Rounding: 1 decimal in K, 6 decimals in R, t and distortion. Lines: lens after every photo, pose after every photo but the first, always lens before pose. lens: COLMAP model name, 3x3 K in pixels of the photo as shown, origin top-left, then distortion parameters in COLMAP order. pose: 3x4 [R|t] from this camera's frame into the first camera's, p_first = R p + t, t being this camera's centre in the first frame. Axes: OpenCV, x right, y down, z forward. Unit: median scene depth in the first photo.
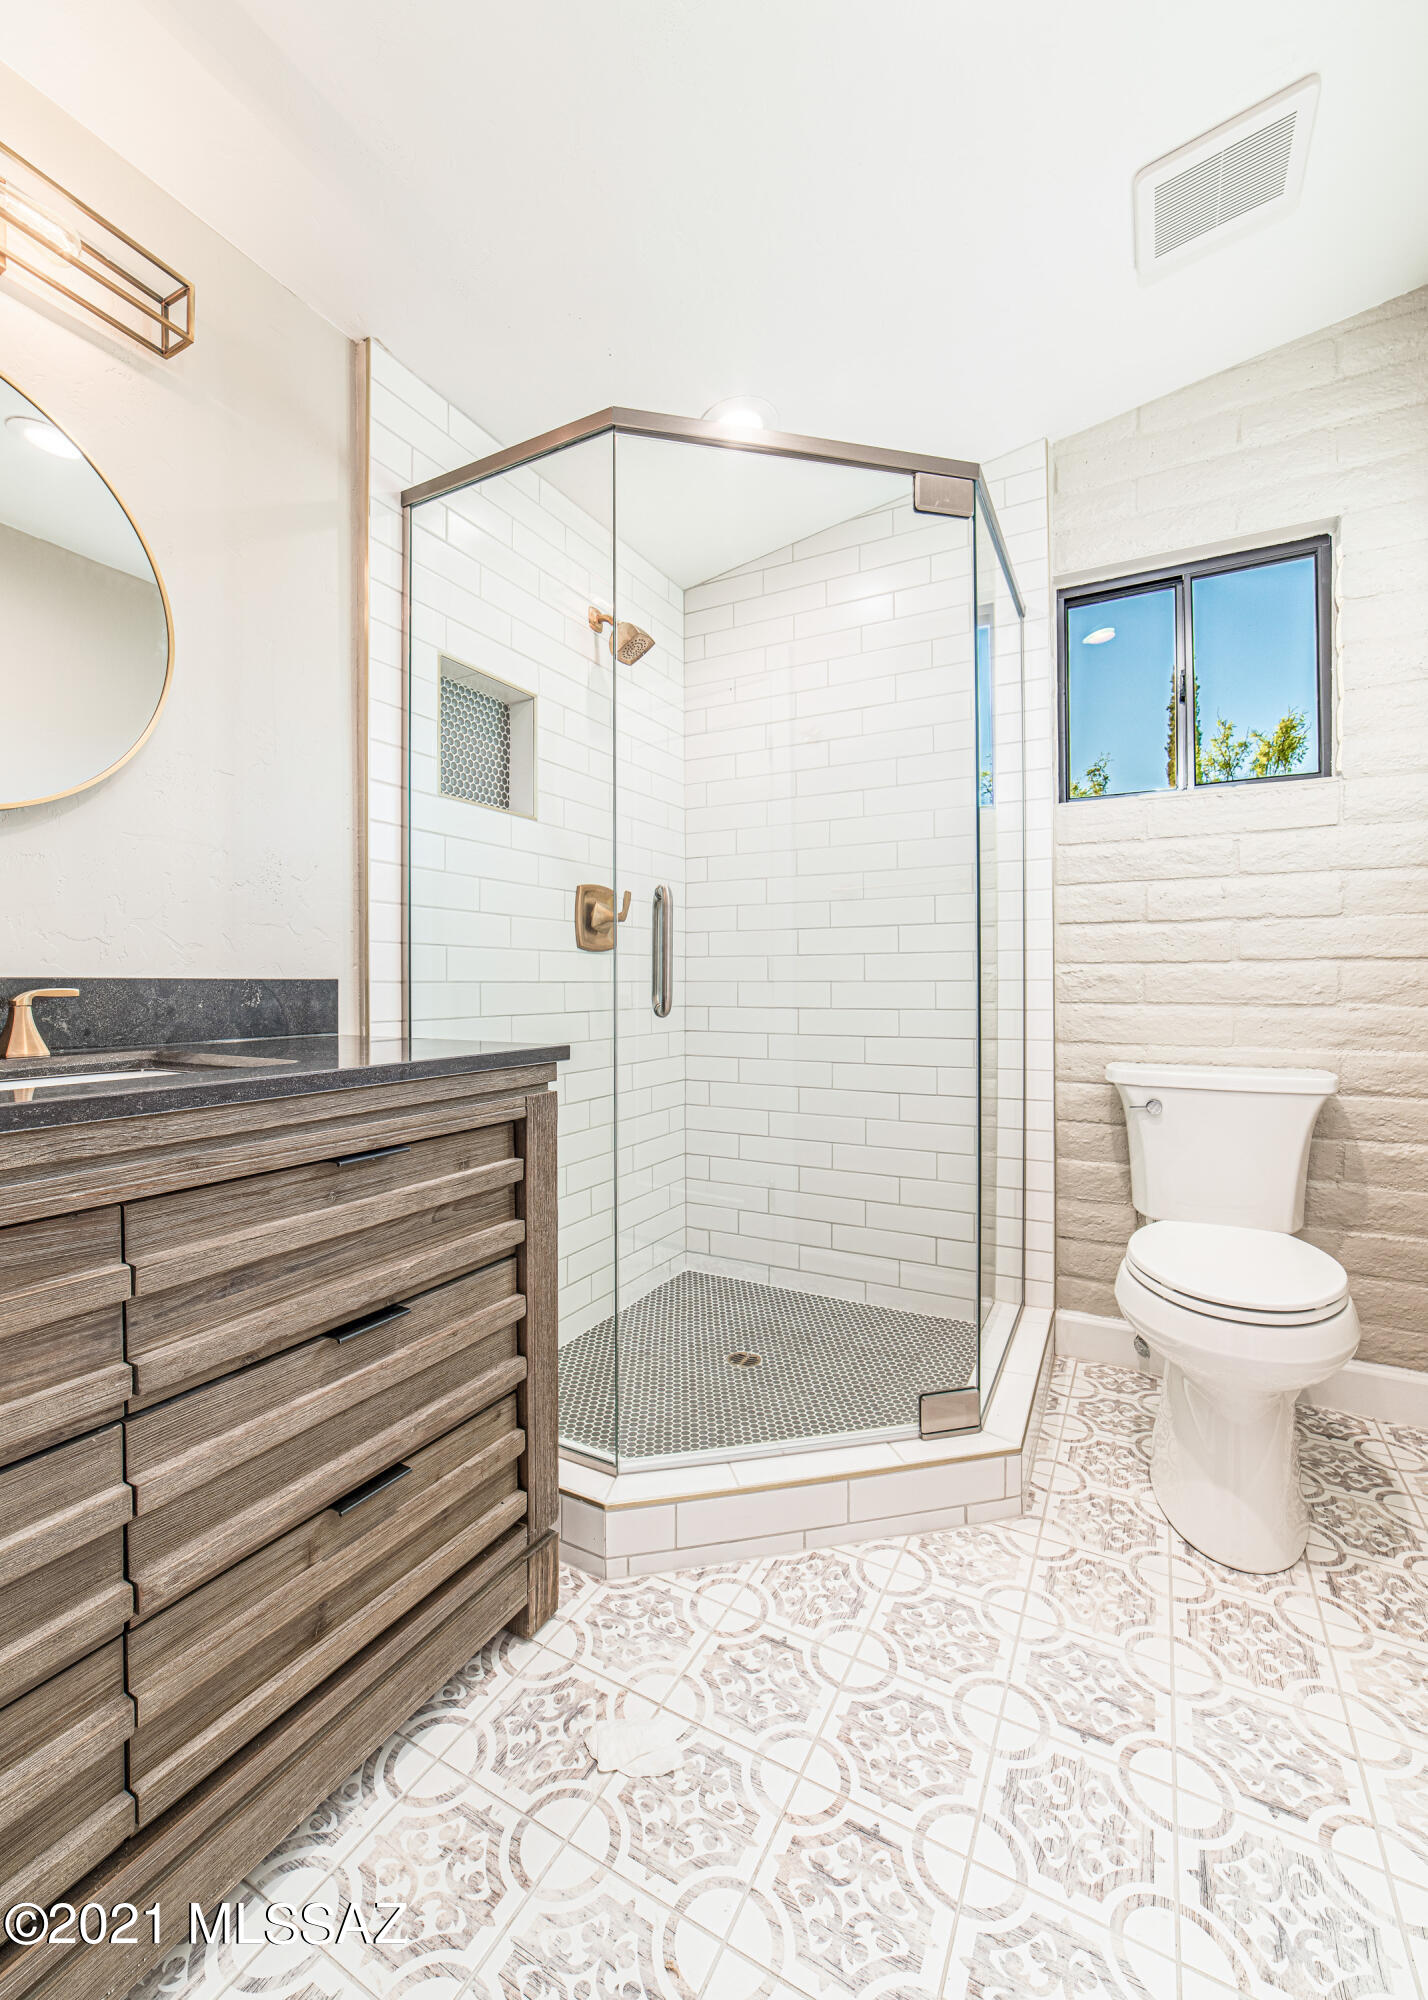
lens RADIAL K [[837.8, 0, 718.4], [0, 837.8, 986.1], [0, 0, 1]] dist [-0.028621, 0.011214]
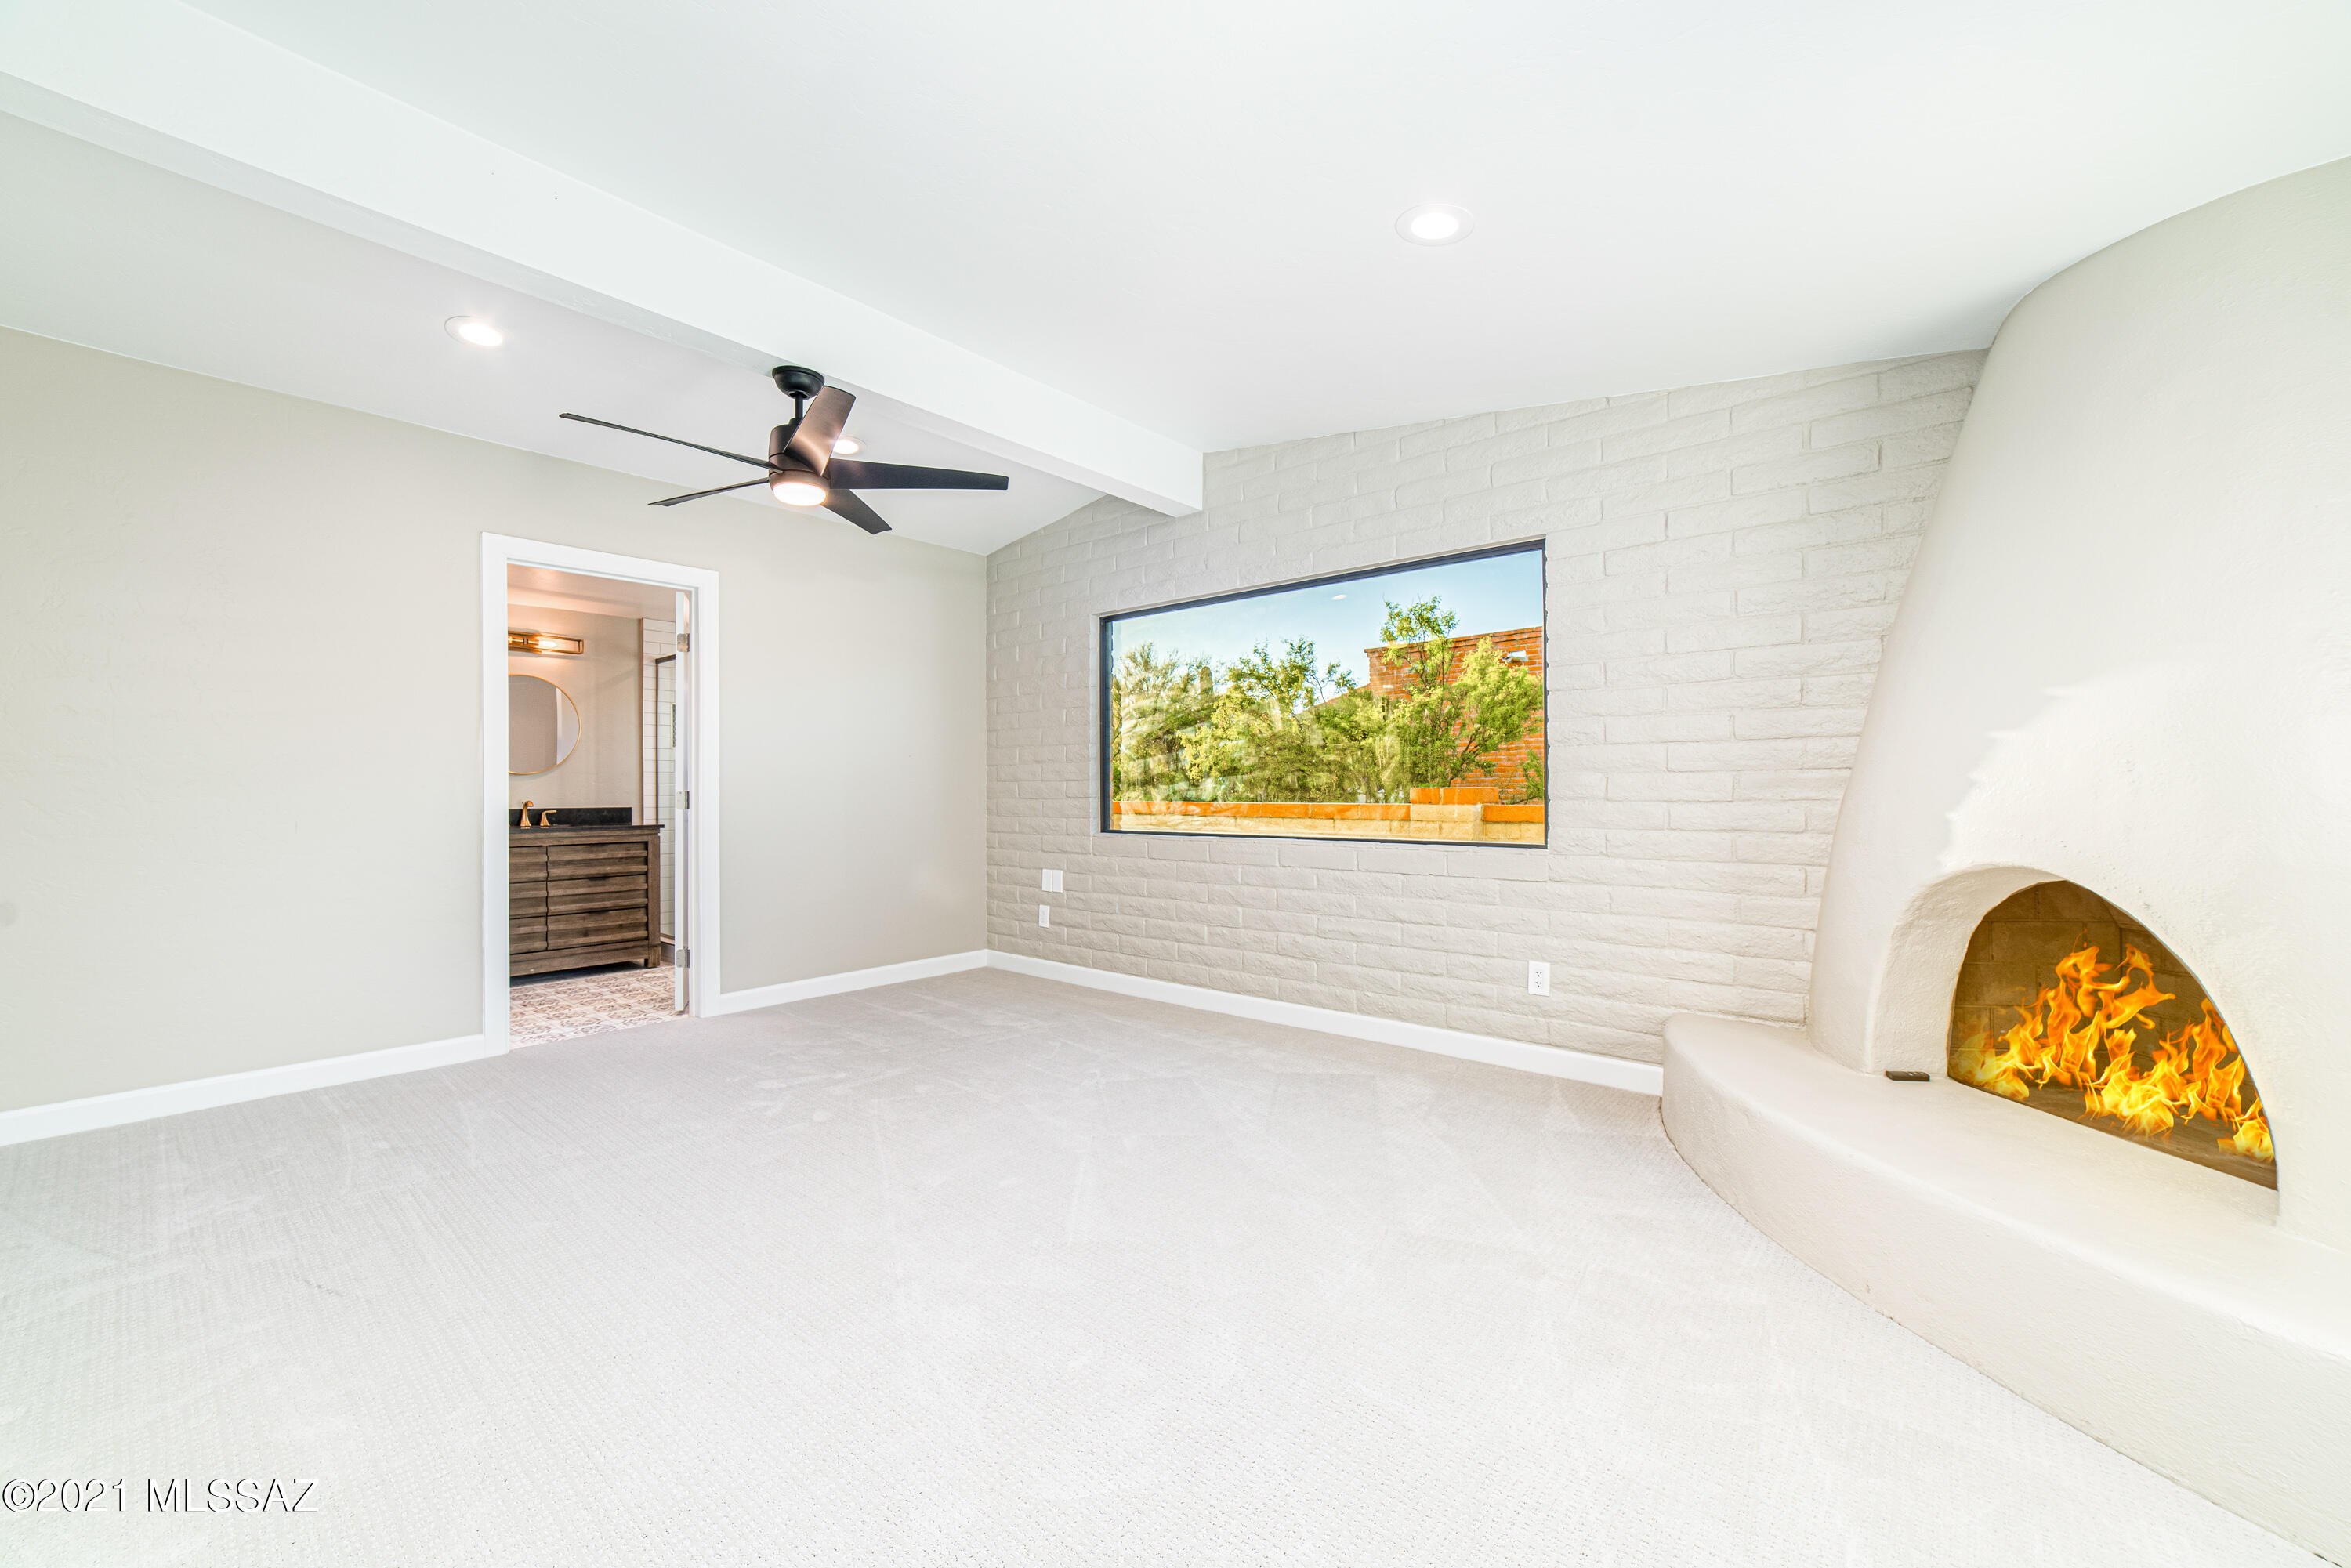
lens RADIAL K [[914.2, 0, 1175.5], [0, 914.2, 784.0], [0, 0, 1]] dist [-0.019643, 0.008812]
pose [[0.980069, -0.008311, -0.198483, 3.504127], [0.007043, 0.999950, -0.007096, -0.086575], [0.198532, 0.005557, 0.980079, -3.162096]]
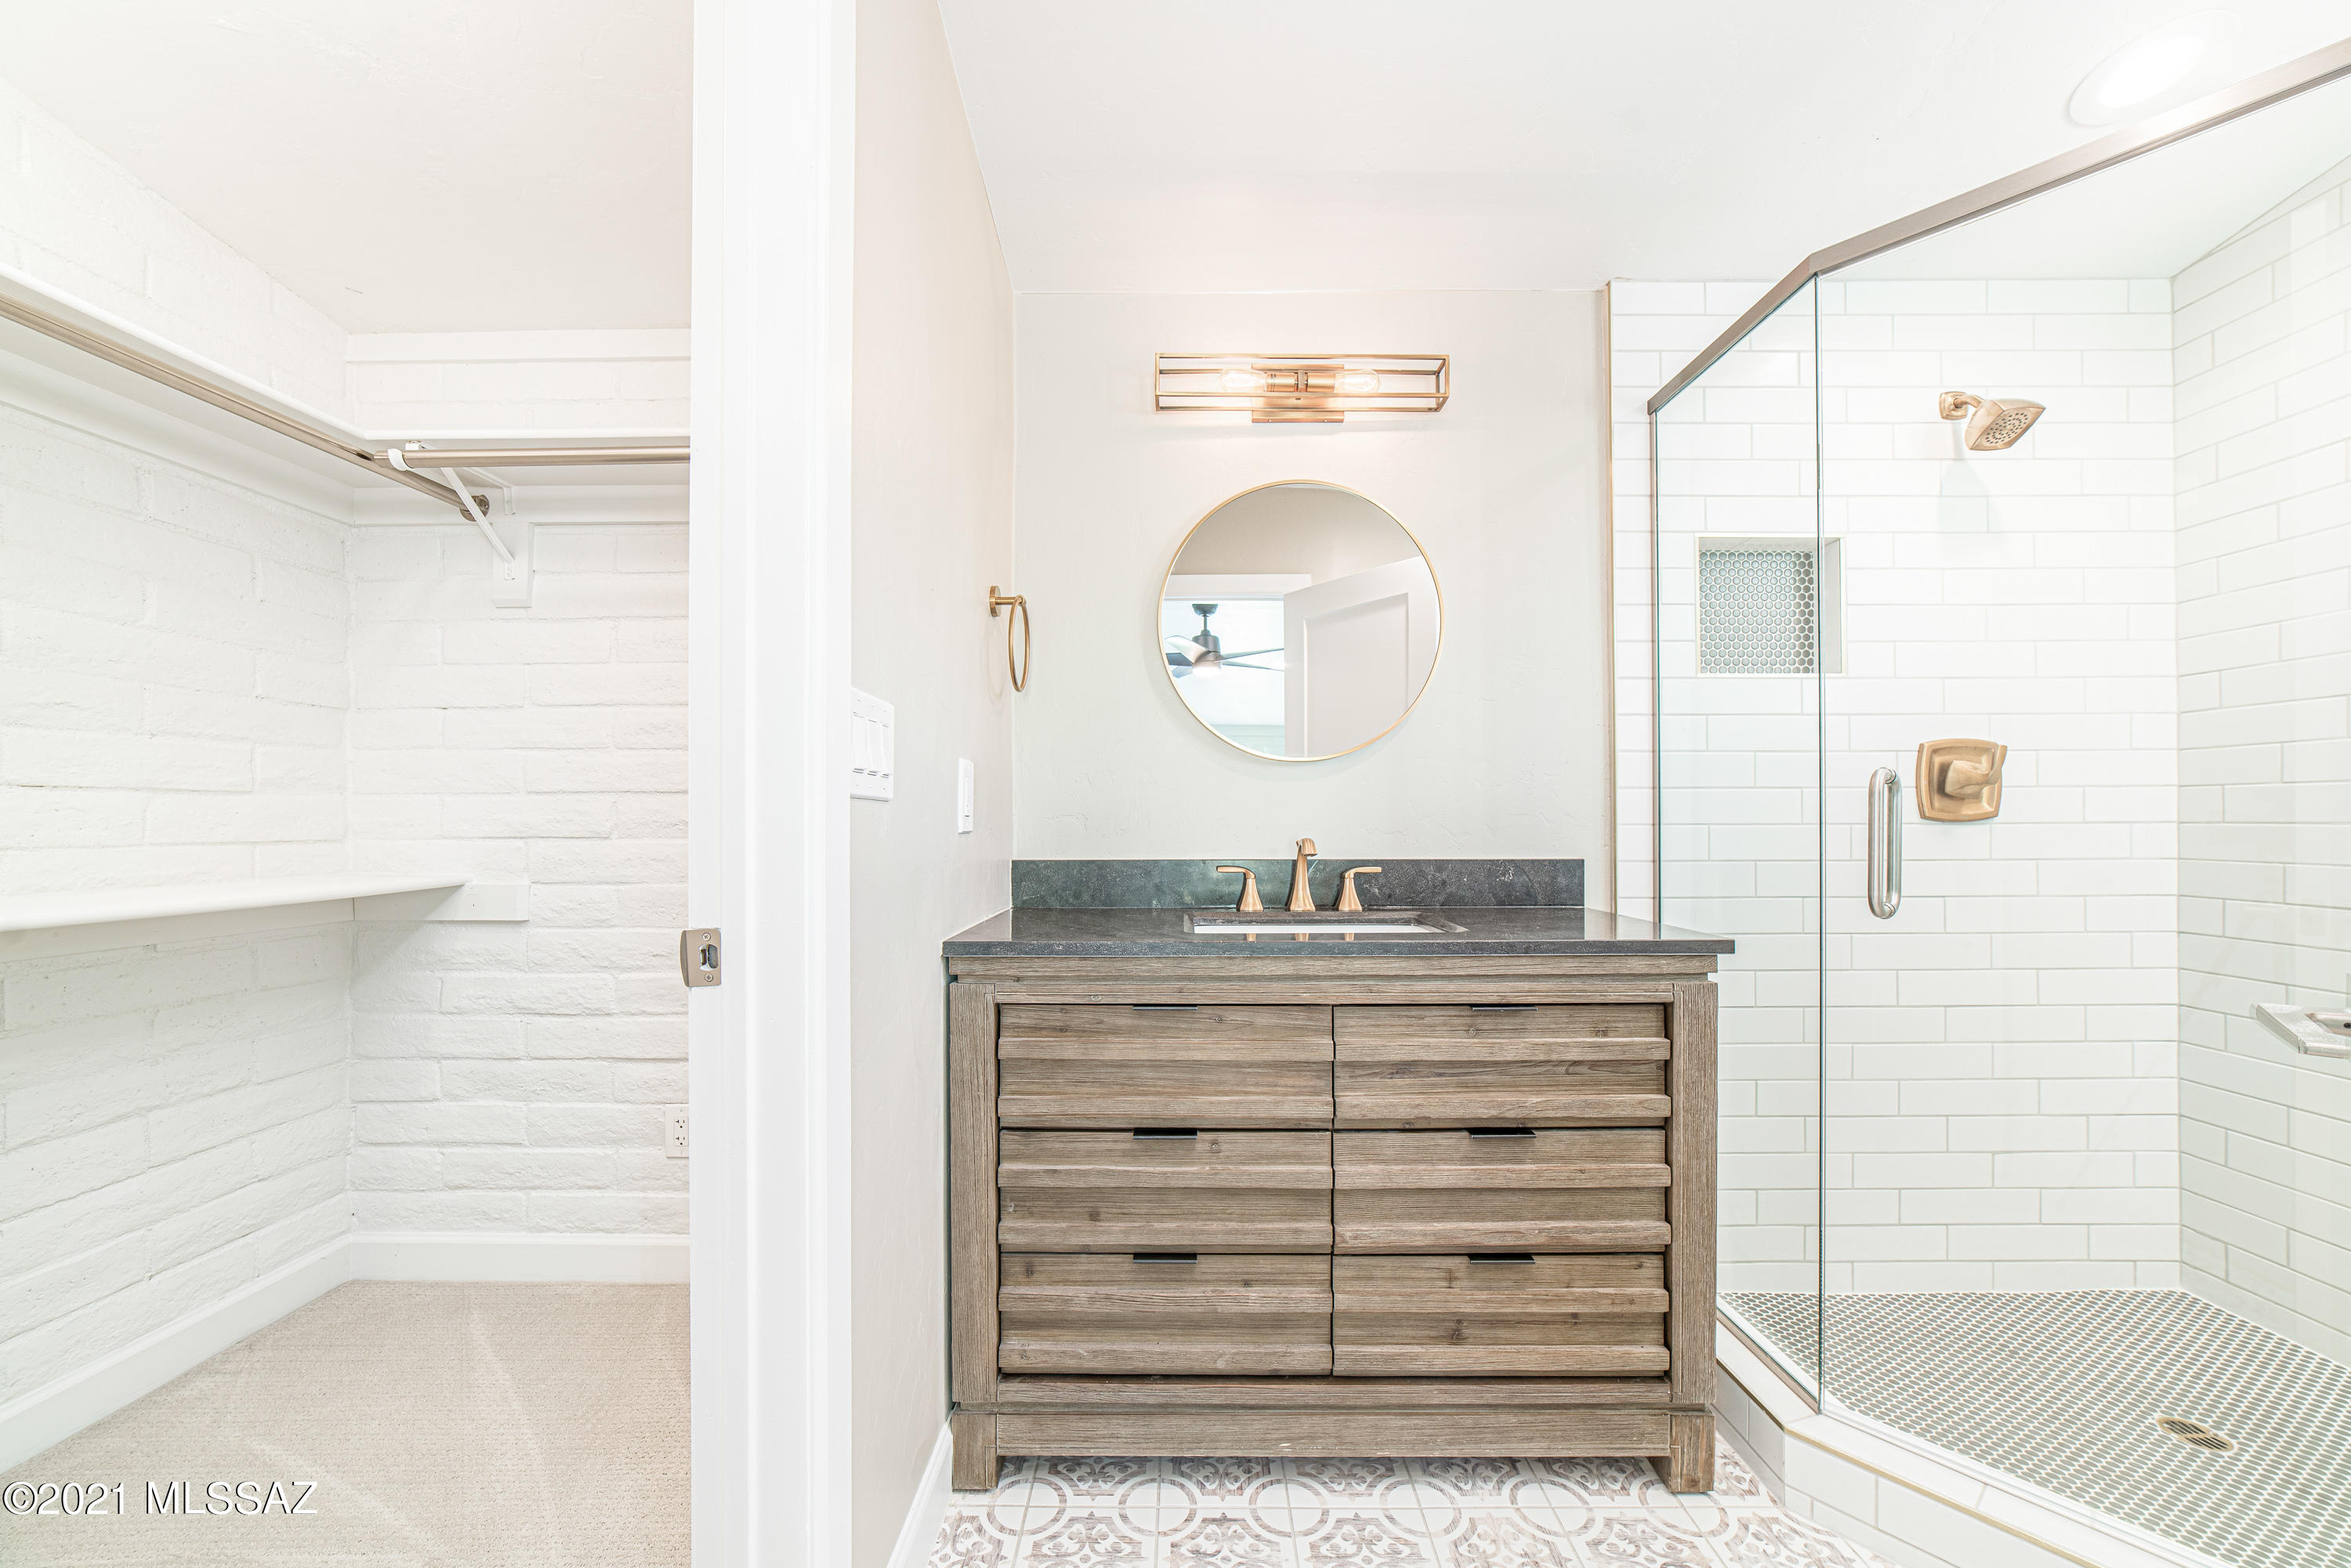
lens RADIAL K [[914.6, 0, 1175.9], [0, 914.6, 821.9], [0, 0, 1]] dist [-0.018717, 0.009141]
pose [[0.476271, -0.001202, -0.879298, 0.526845], [-0.002237, 0.999994, -0.002578, -0.075743], [0.879296, 0.003195, 0.476266, -0.132128]]
